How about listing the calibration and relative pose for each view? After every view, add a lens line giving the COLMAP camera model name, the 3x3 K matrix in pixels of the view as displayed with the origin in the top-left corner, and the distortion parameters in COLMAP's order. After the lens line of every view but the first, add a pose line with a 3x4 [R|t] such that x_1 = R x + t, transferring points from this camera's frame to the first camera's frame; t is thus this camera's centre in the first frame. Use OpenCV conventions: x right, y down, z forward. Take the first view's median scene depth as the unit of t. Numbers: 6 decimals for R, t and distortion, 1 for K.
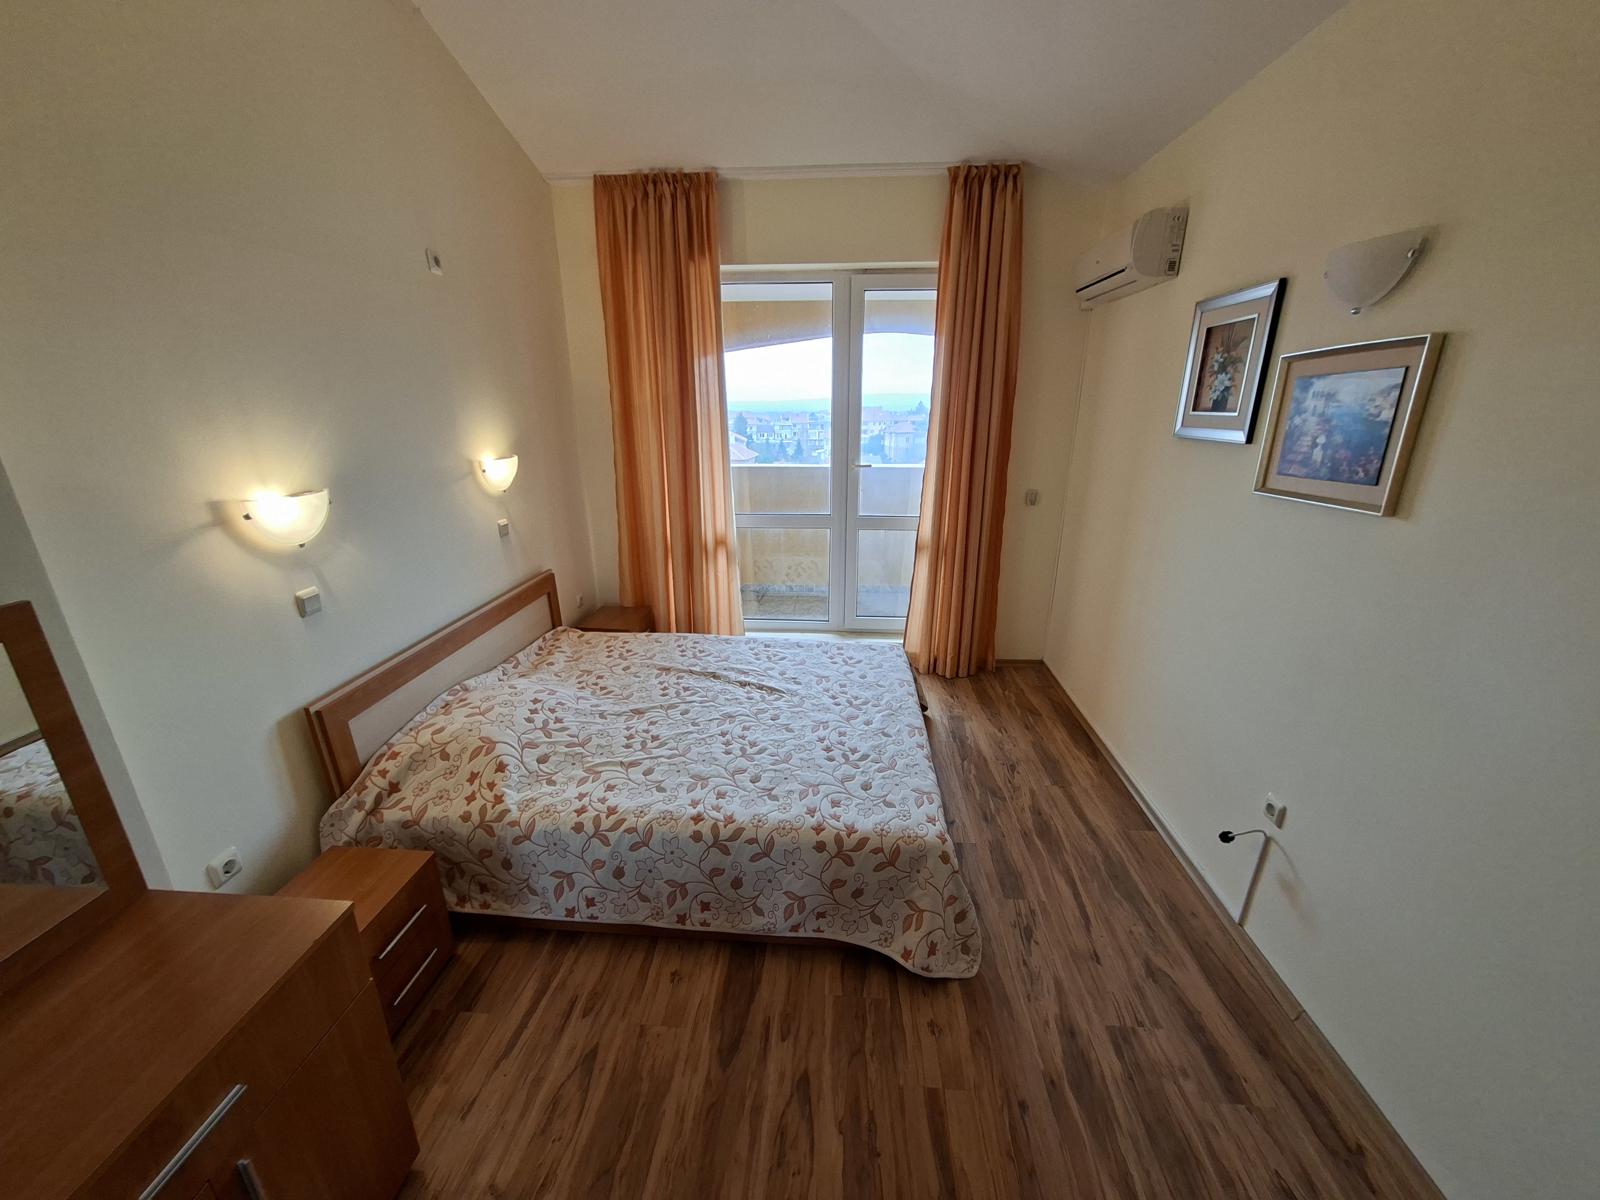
lens RADIAL K [[629.3, 0, 798.1], [0, 629.3, 618.5], [0, 0, 1]] dist [-0.014987, 0.008495]
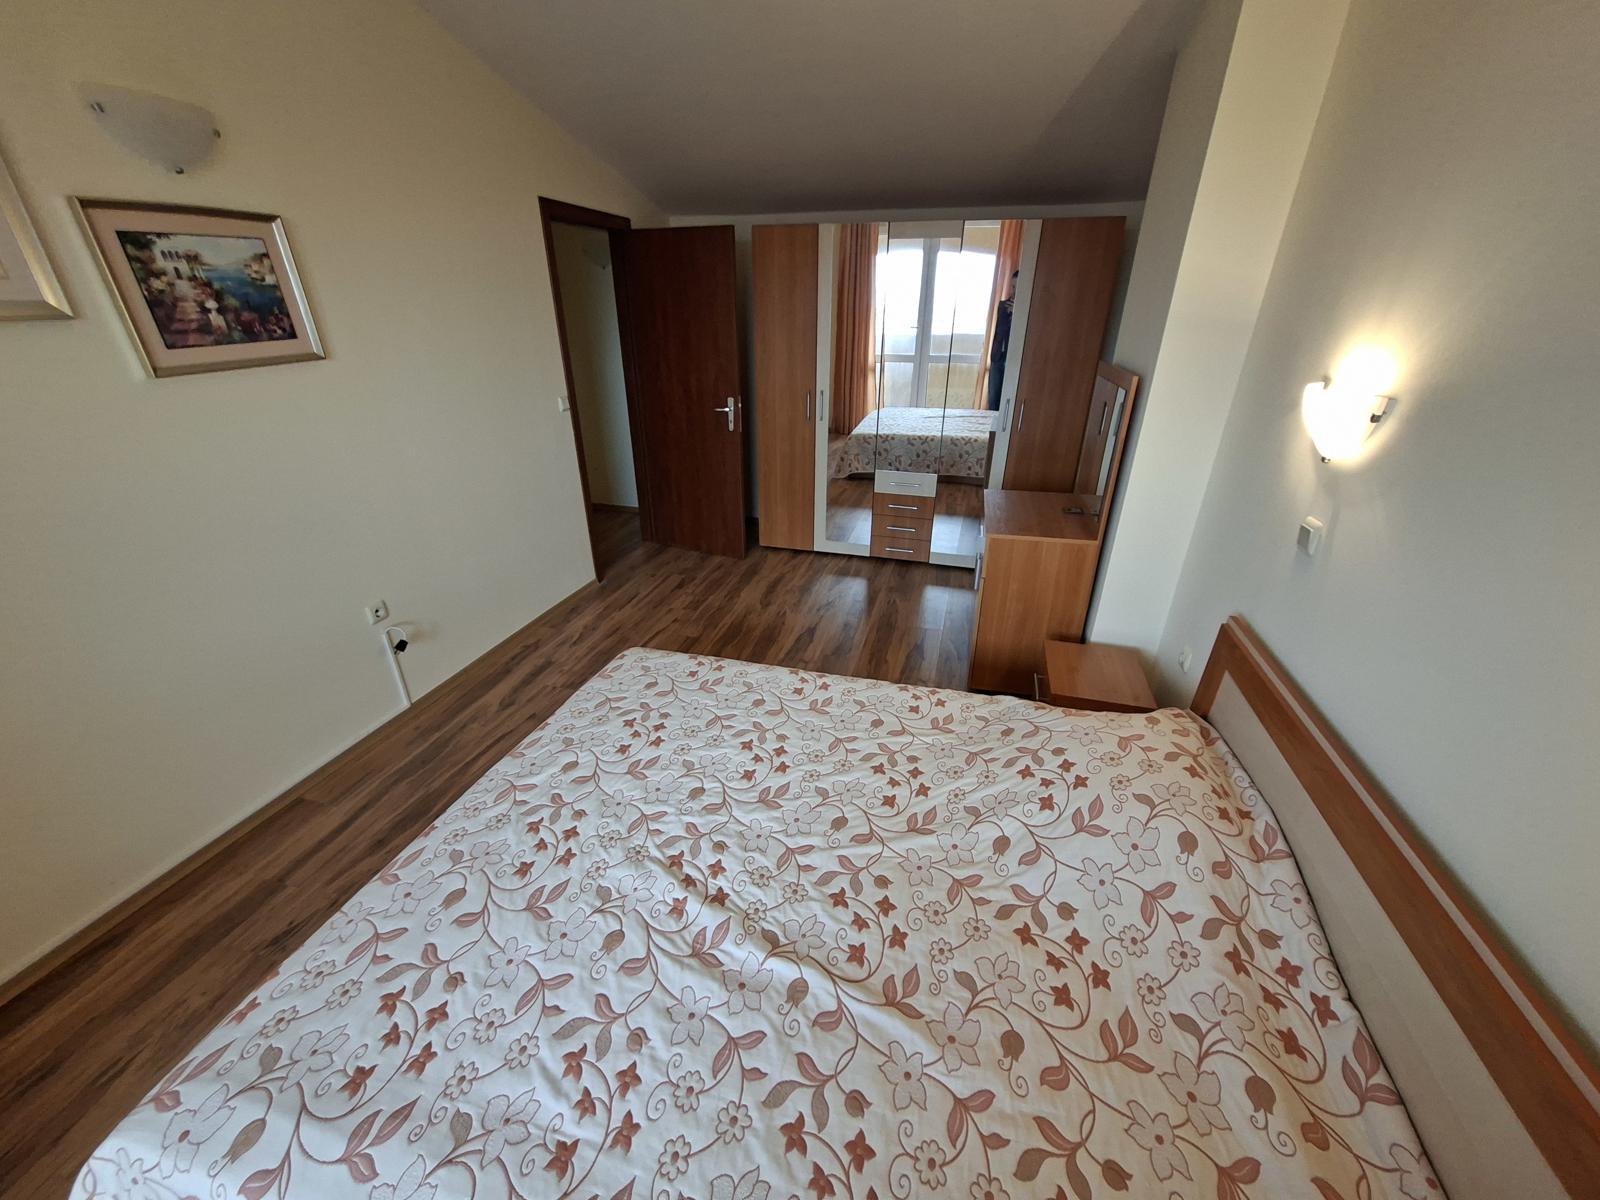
lens RADIAL K [[643.7, 0, 799.8], [0, 643.7, 620.6], [0, 0, 1]] dist [-0.014096, 0.008671]
pose [[-0.981150, -0.089038, 0.171515, -0.299764], [0.059680, 0.704544, 0.707146, -0.531733], [-0.183803, 0.704052, -0.685950, 1.674638]]
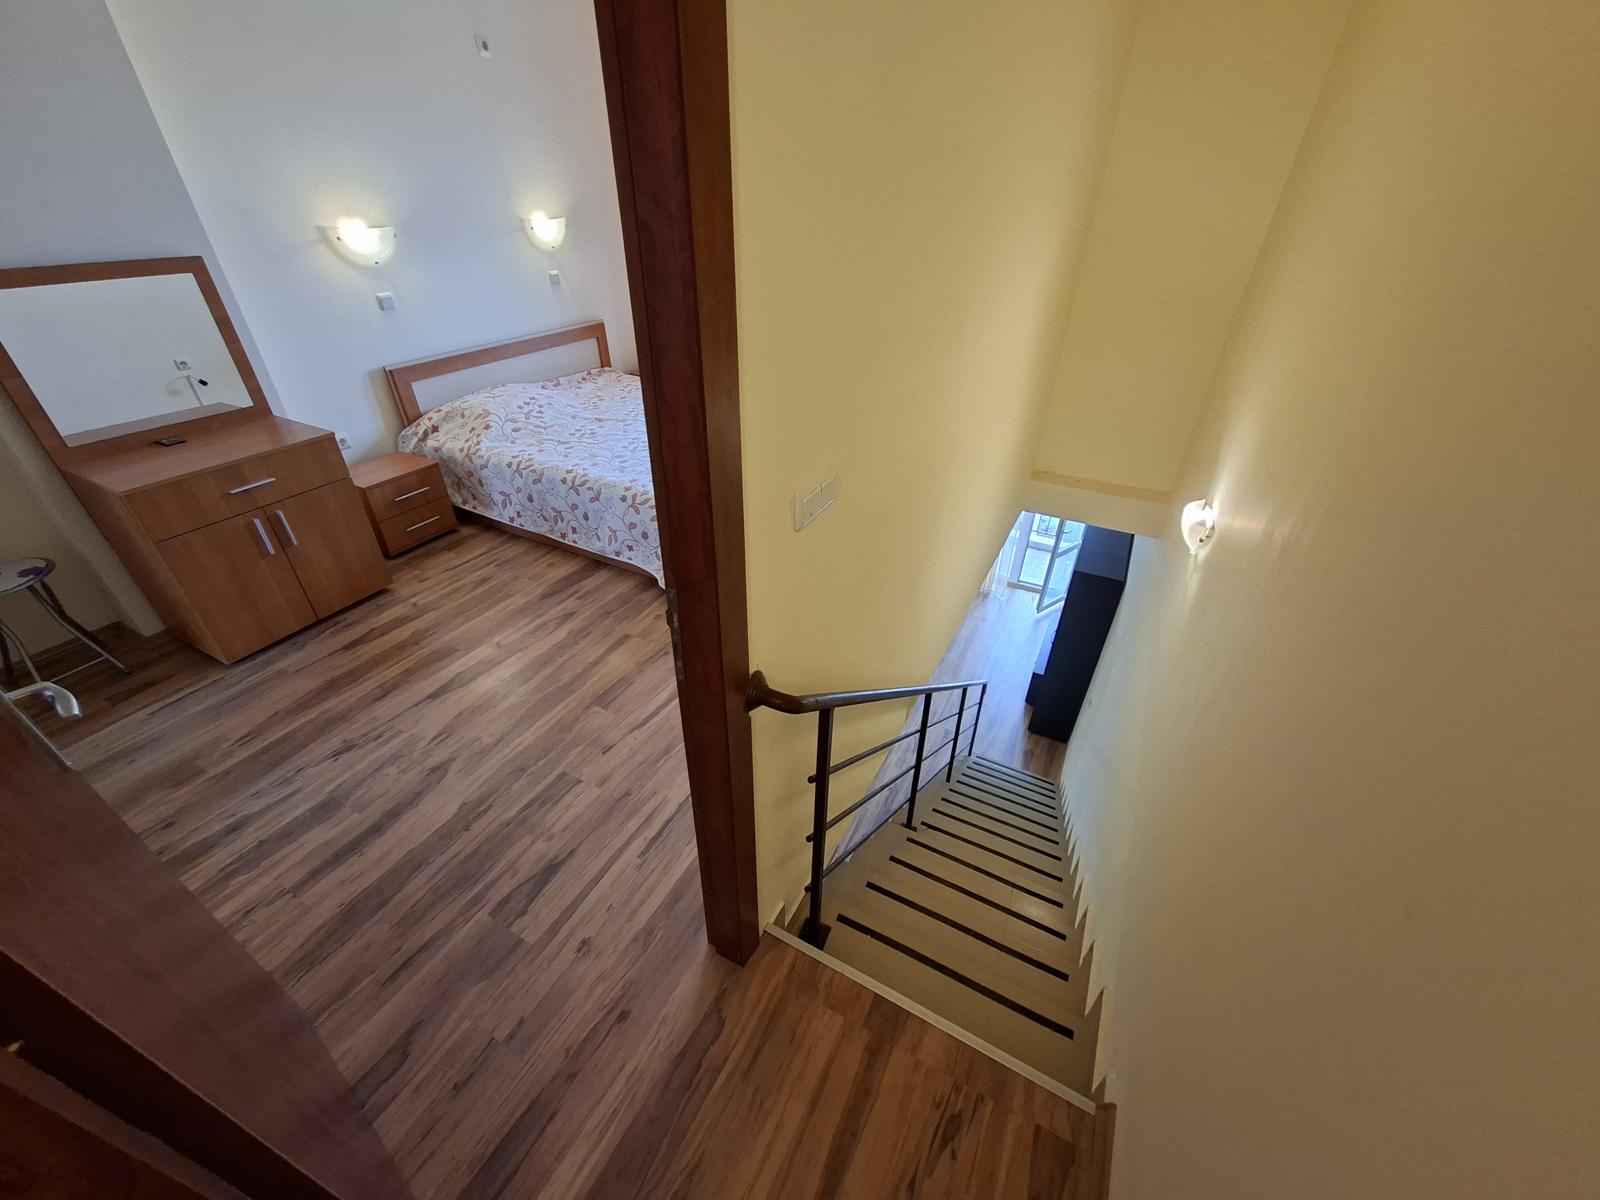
lens RADIAL K [[629.3, 0, 798.1], [0, 629.3, 618.5], [0, 0, 1]] dist [-0.014987, 0.008495]
pose [[0.917437, 0.239136, -0.317998, 0.933062], [-0.146068, 0.945853, 0.289874, 0.125043], [0.370098, -0.219492, 0.902691, -0.278880]]
